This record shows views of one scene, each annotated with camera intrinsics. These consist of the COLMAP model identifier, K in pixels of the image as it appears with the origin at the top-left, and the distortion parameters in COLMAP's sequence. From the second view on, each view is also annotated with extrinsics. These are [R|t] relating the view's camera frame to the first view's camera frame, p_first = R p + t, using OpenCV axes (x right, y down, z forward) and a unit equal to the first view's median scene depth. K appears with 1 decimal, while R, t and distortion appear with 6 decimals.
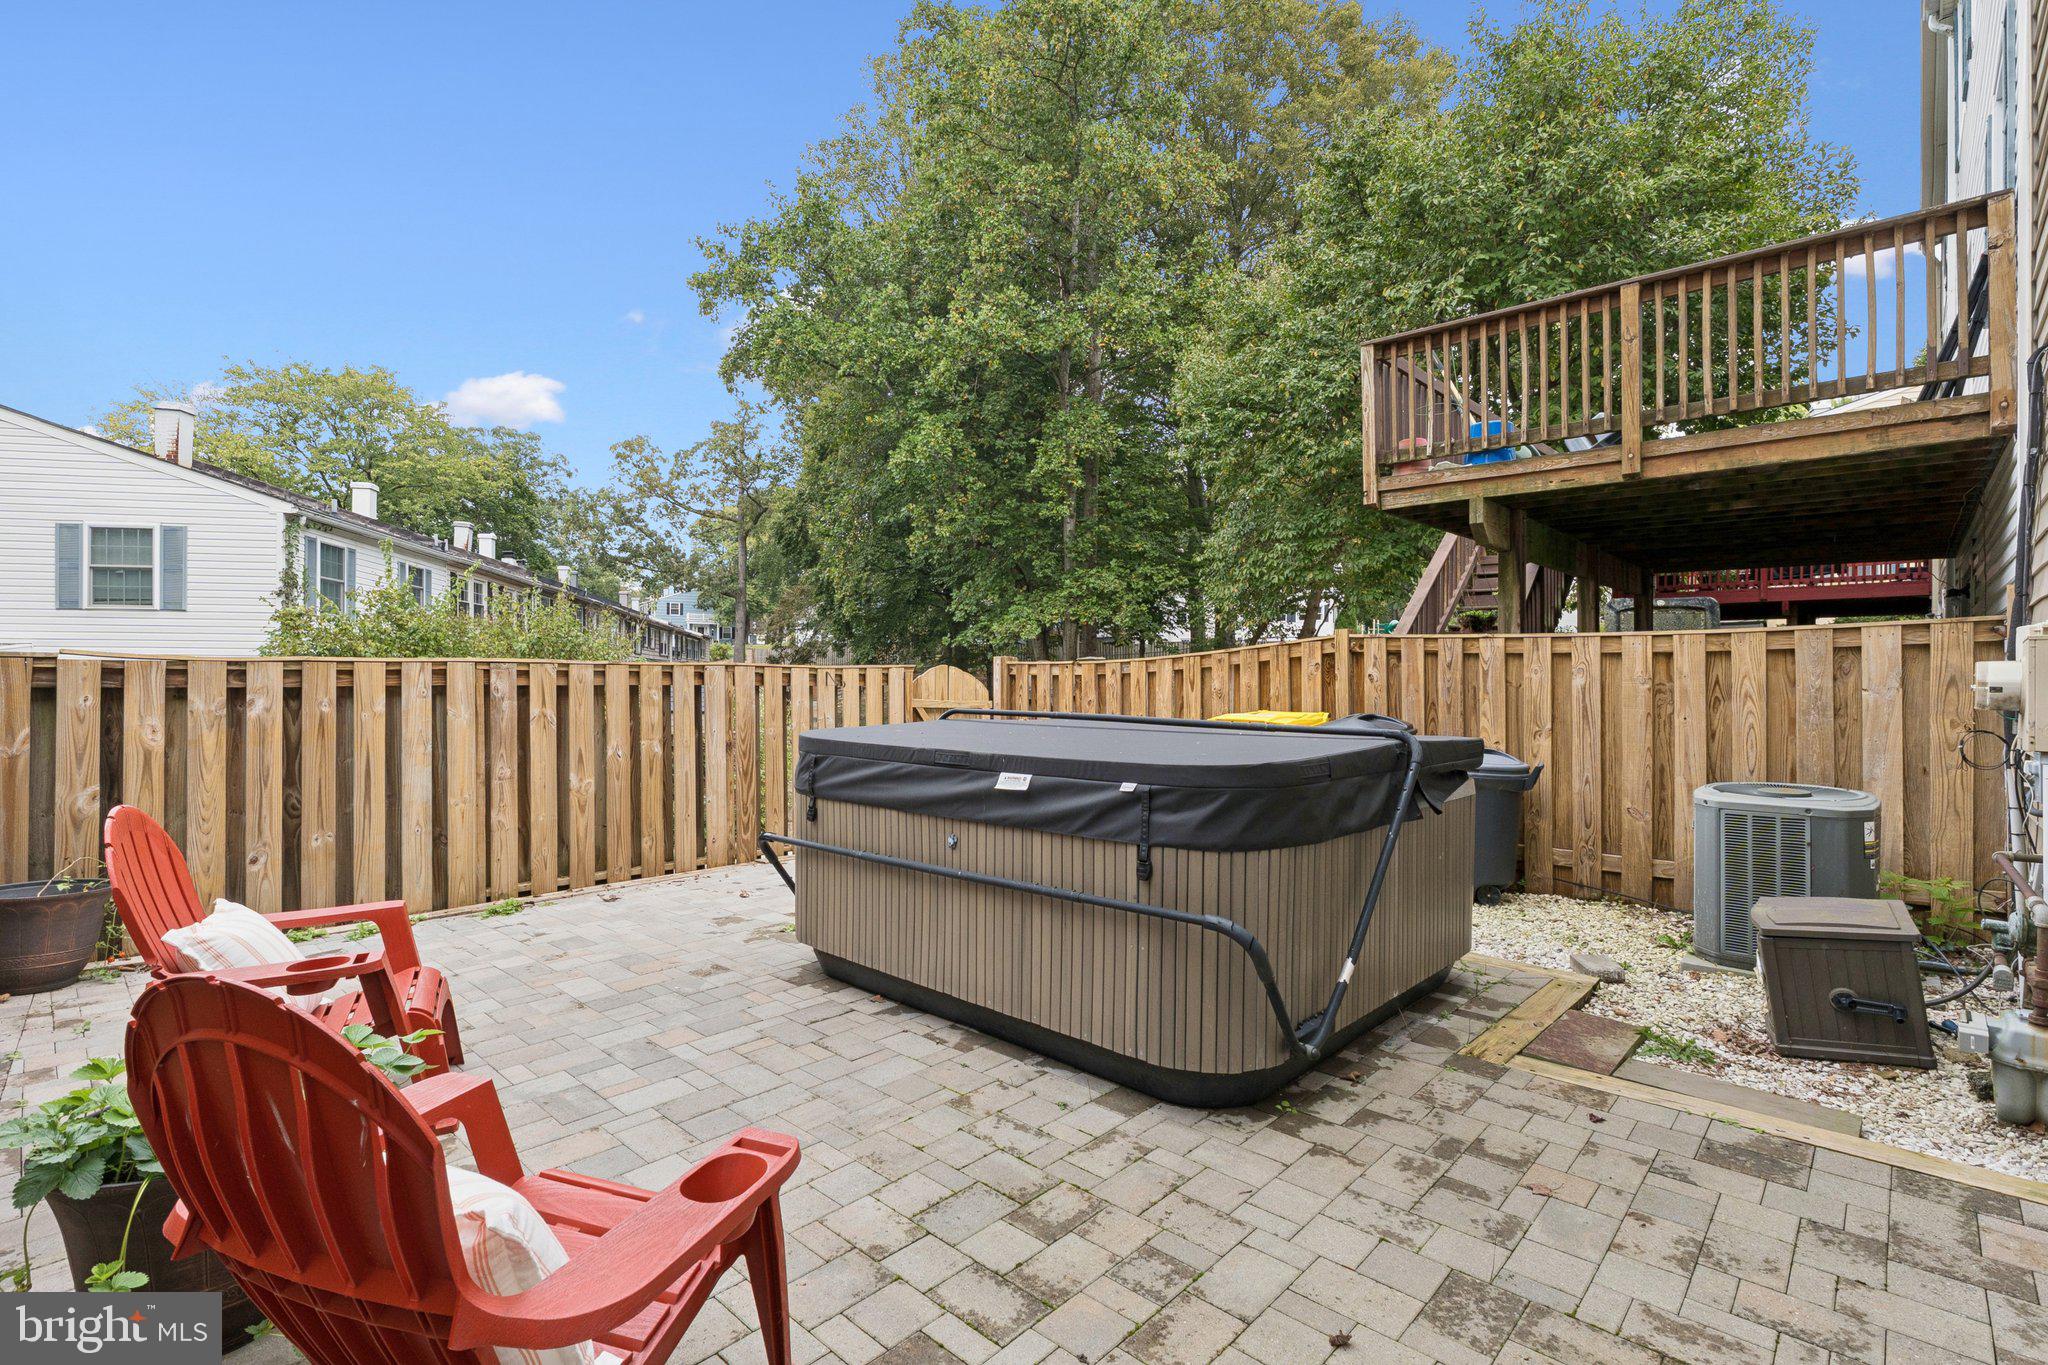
lens RADIAL K [[982.6, 0, 1012.8], [0, 982.6, 680.1], [0, 0, 1]] dist [-0.003146, -0.000109]
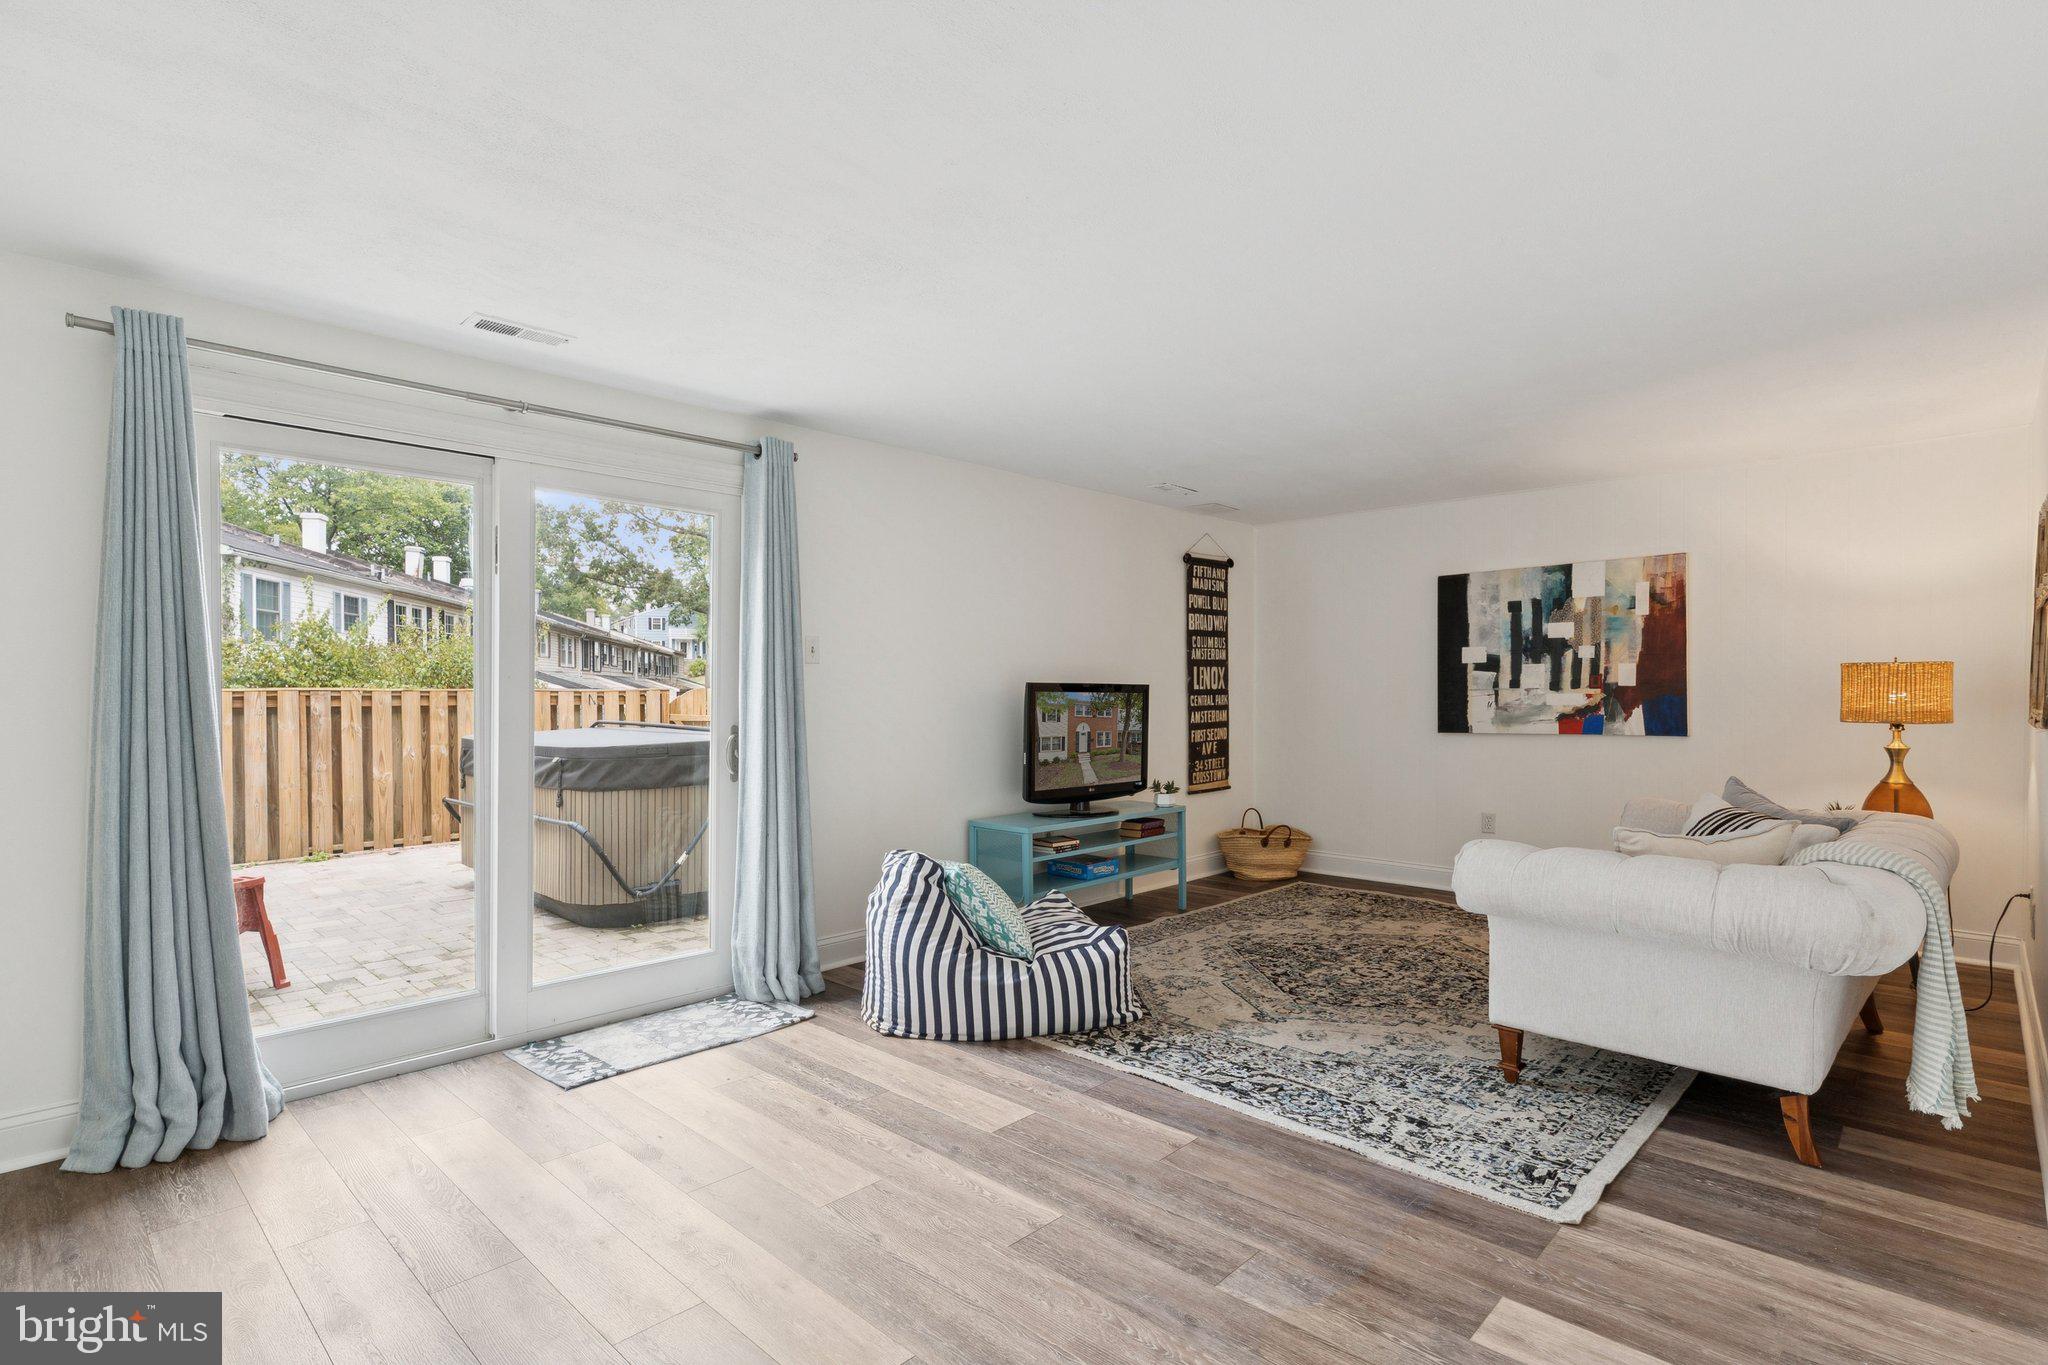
lens RADIAL K [[1017.1, 0, 1008.6], [0, 1017.1, 714.5], [0, 0, 1]] dist [-0.007758, 0.002099]
pose [[0.999947, -0.005803, -0.008506, 0.164872], [0.005971, 0.999783, 0.019966, -0.002158], [0.008388, -0.020016, 0.999764, -0.156393]]
